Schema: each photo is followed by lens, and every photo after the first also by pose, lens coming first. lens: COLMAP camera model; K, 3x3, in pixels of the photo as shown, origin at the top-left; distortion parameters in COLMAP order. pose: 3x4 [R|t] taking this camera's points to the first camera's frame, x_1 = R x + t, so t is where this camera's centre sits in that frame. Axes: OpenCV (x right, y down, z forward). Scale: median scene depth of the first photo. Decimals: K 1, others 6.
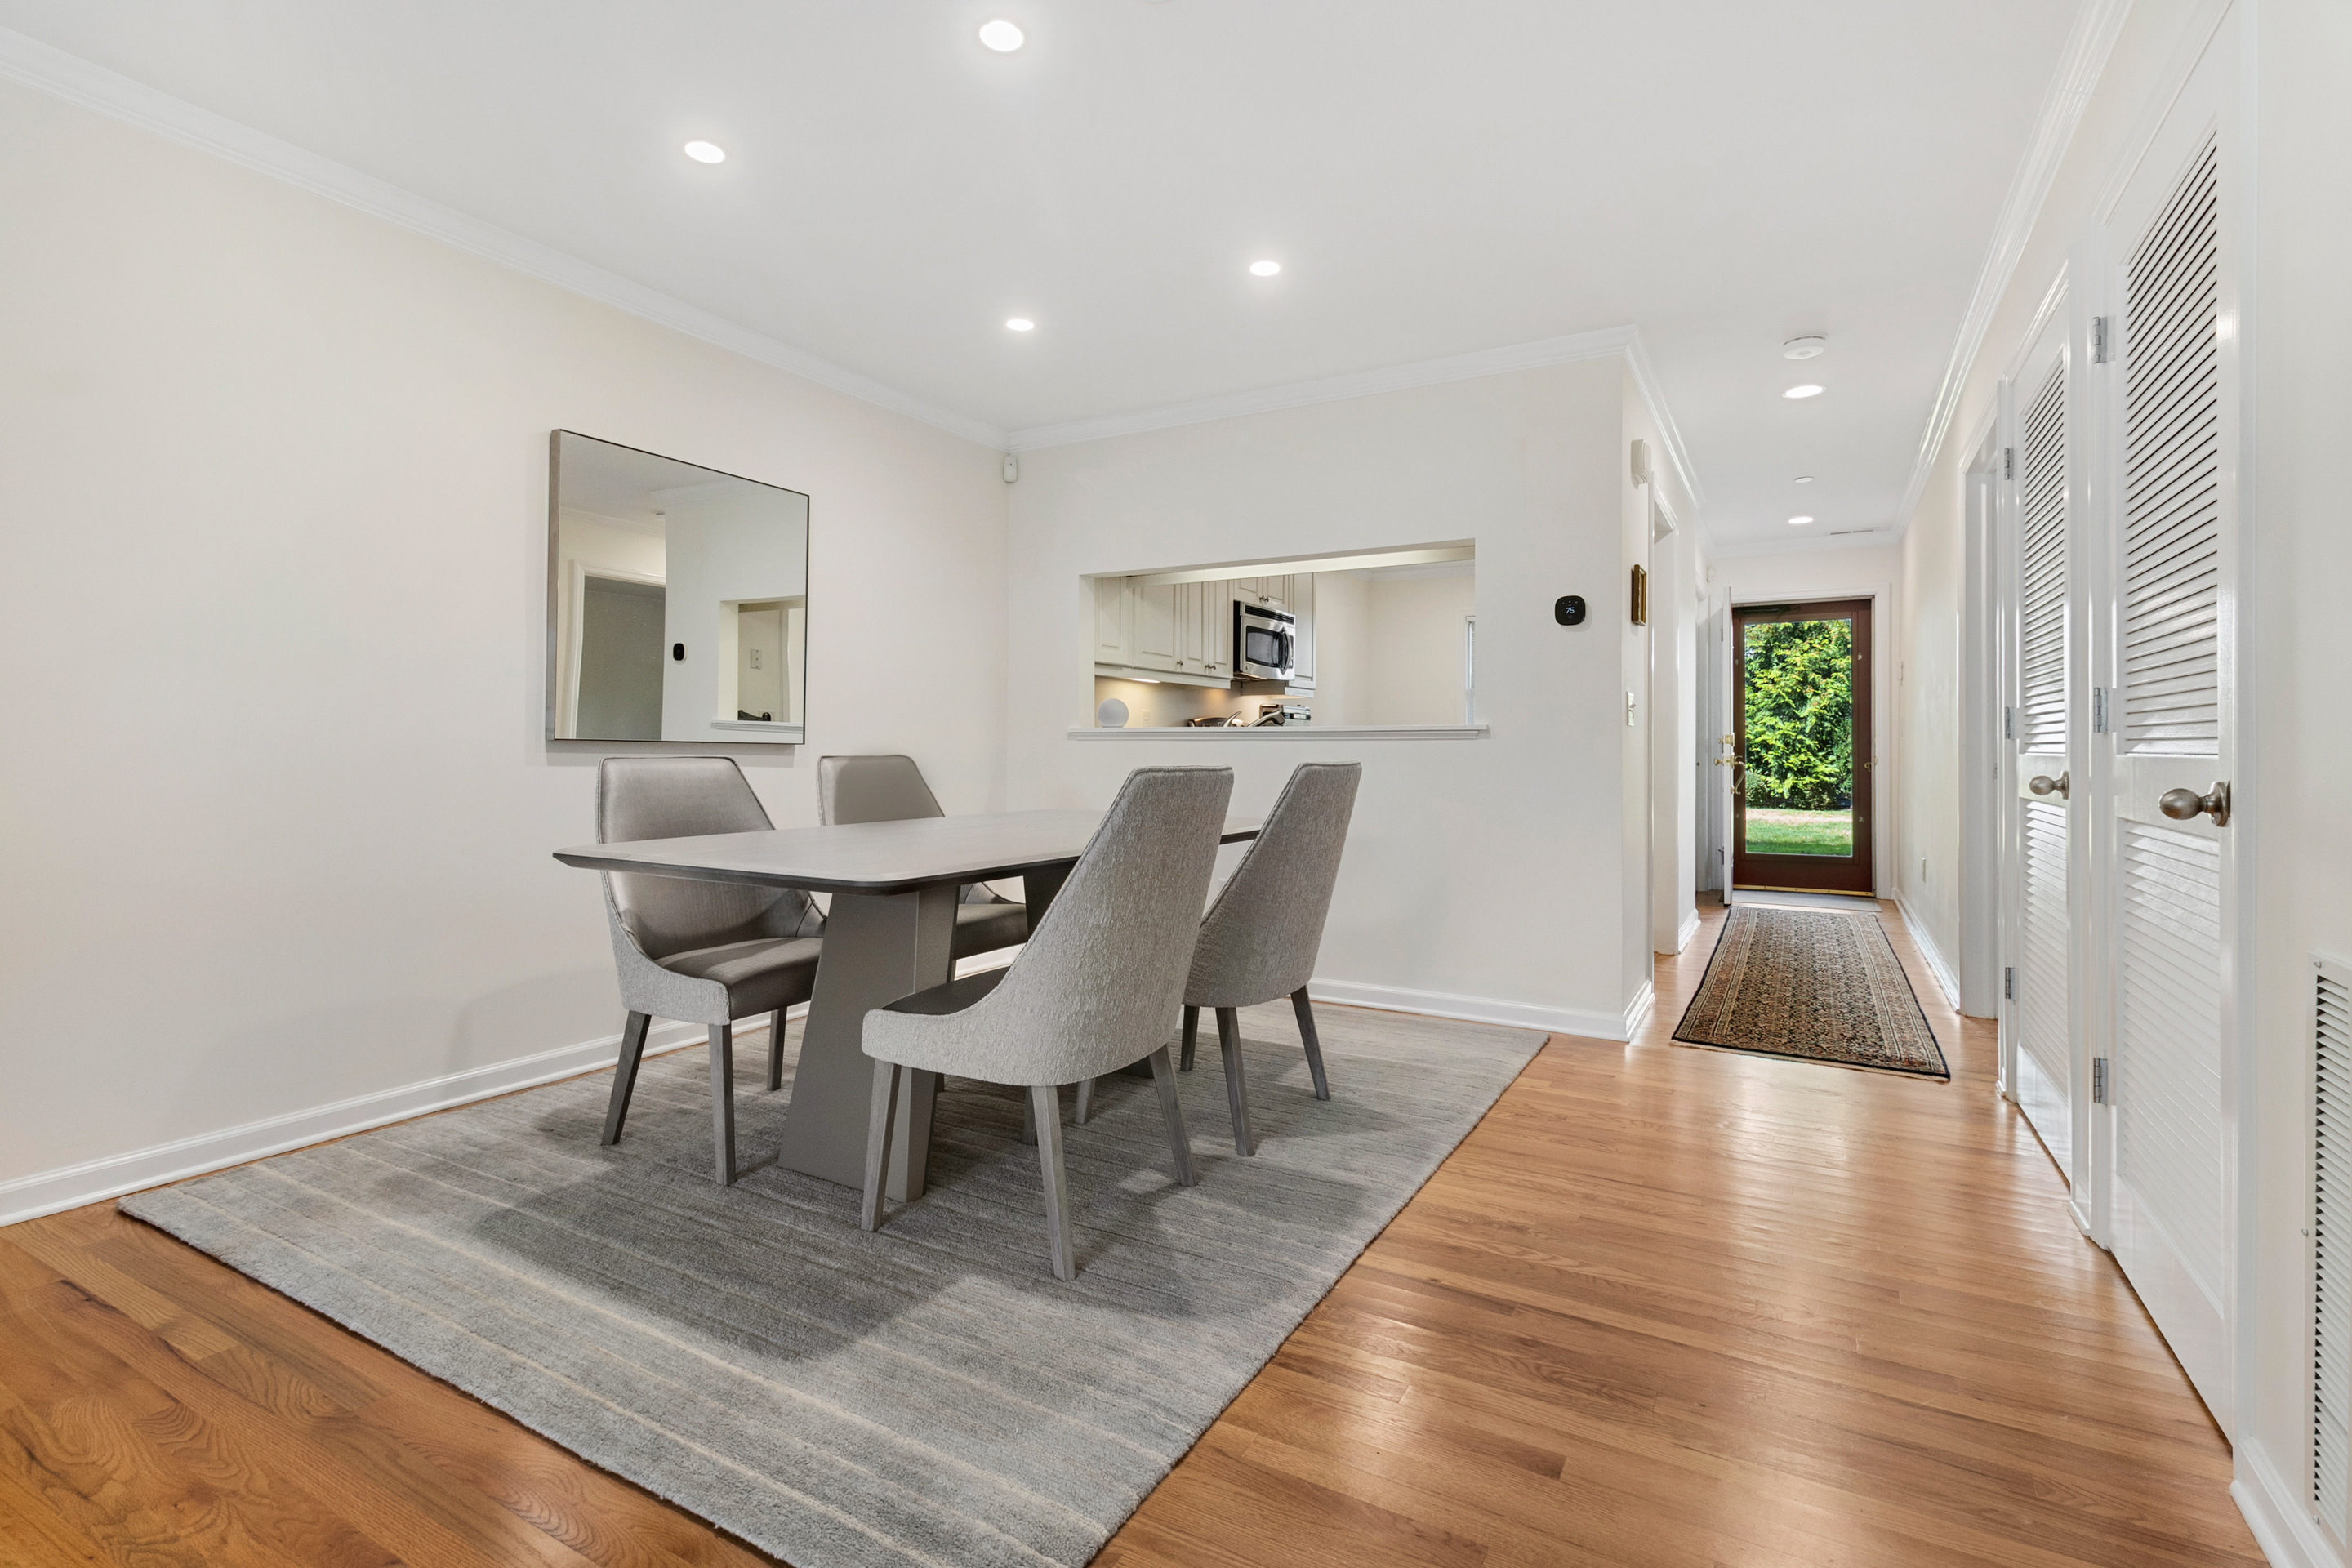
lens RADIAL K [[1085.3, 0, 1187.1], [0, 1085.3, 746.2], [0, 0, 1]] dist [0.002969, 0.000412]
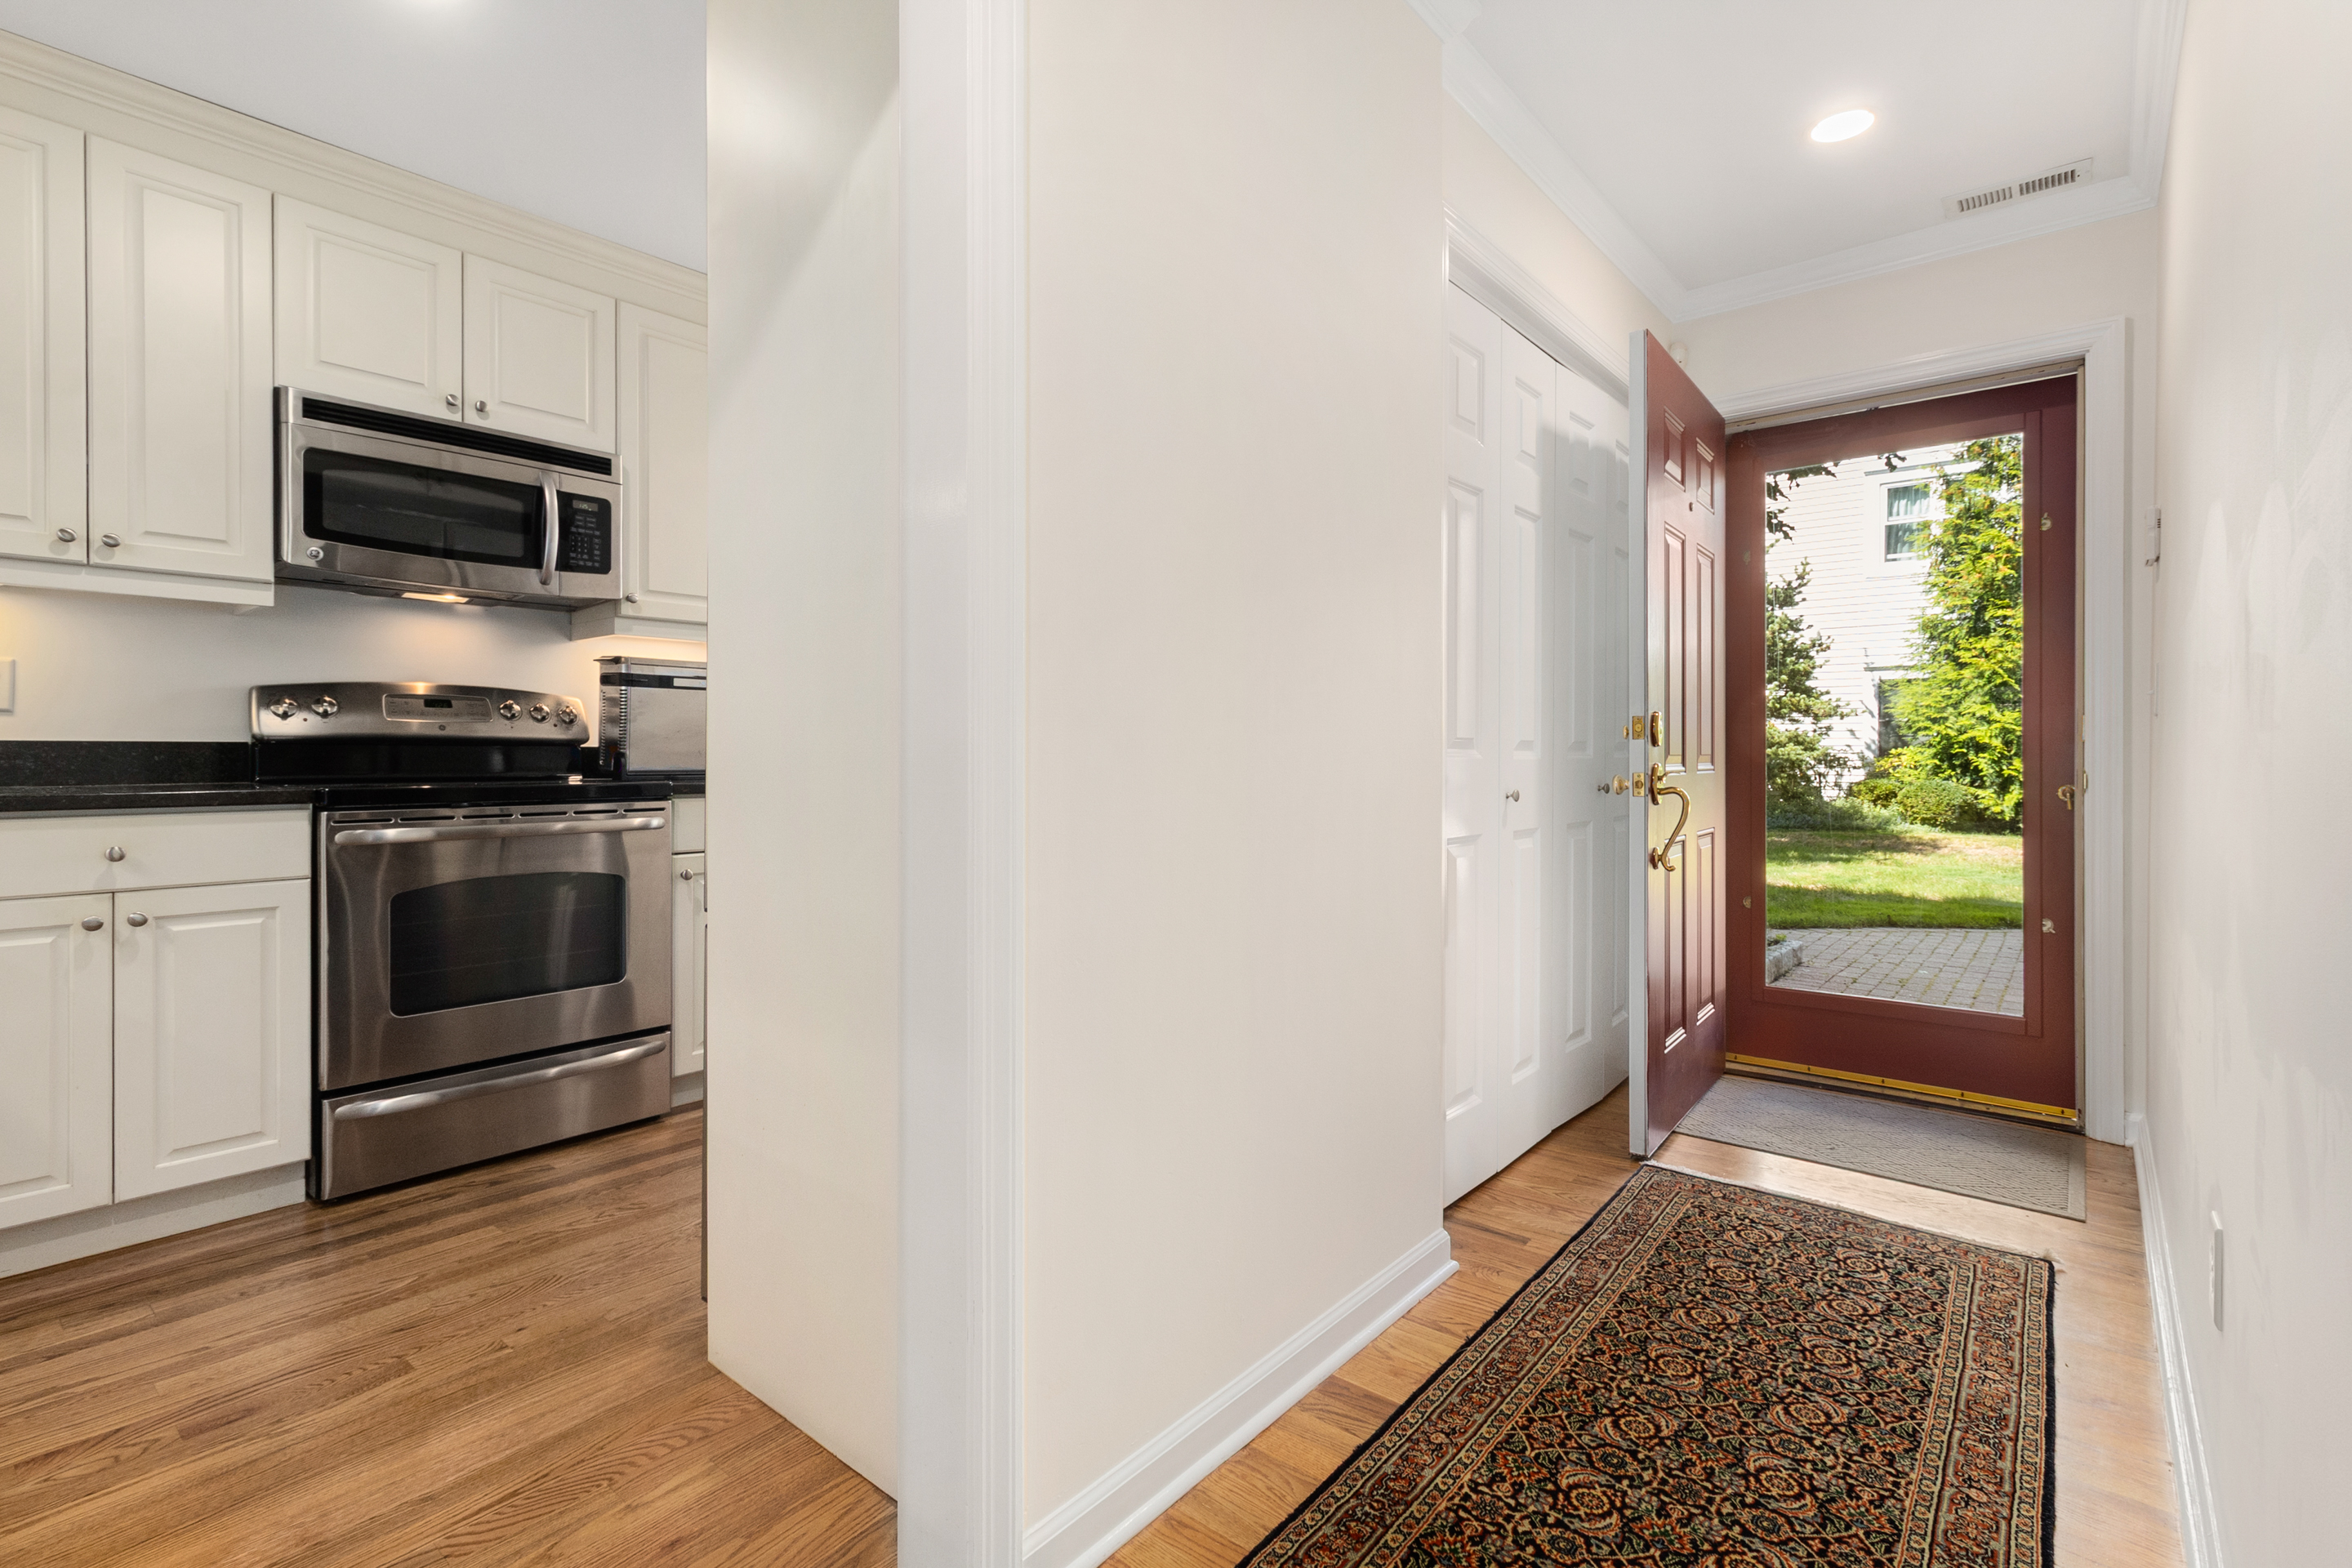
lens RADIAL K [[1085.3, 0, 1187.1], [0, 1085.3, 746.2], [0, 0, 1]] dist [0.002969, 0.000412]
pose [[0.985460, 0.002773, -0.169885, 0.147194], [-0.002323, 0.999993, 0.002847, -0.000587], [0.169891, -0.002411, 0.985460, 0.215327]]
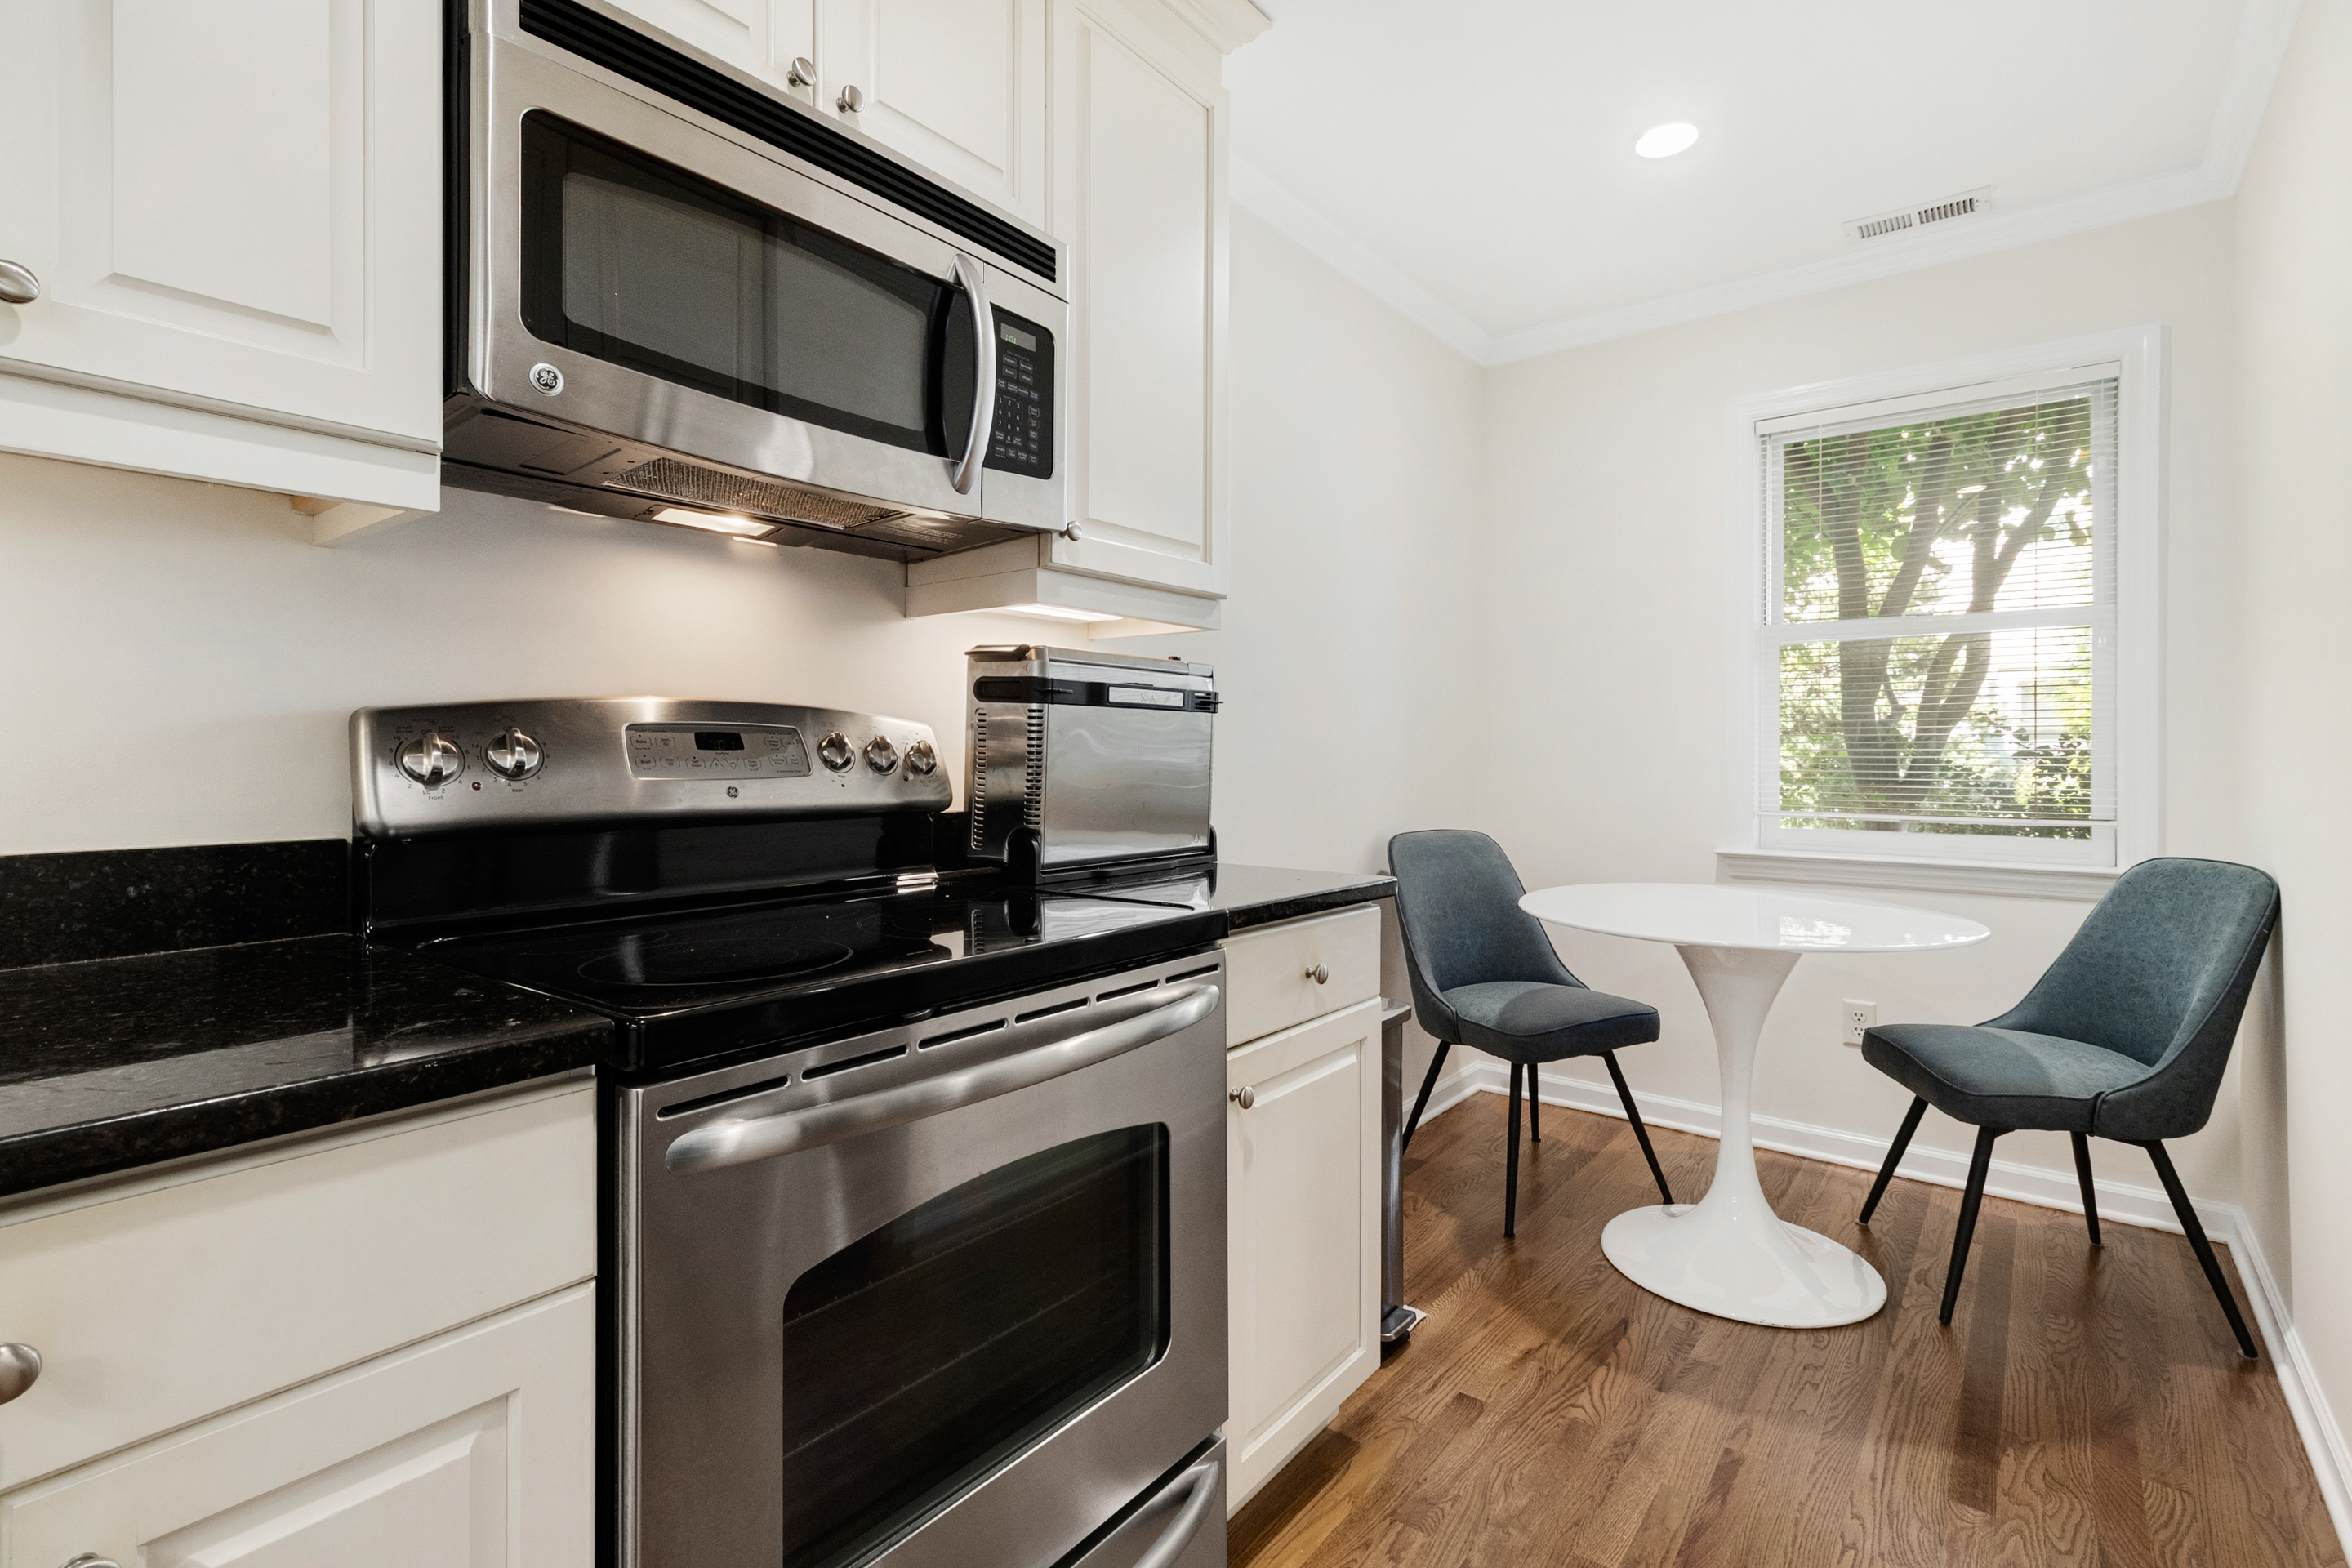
lens RADIAL K [[1089.7, 0, 1183.5], [0, 1089.7, 741.3], [0, 0, 1]] dist [0.002645, 0.000243]
pose [[0.988334, 0.001564, -0.152291, 0.055395], [-0.001394, 0.999998, 0.001218, -0.006348], [0.152293, -0.000991, 0.988335, 0.282812]]
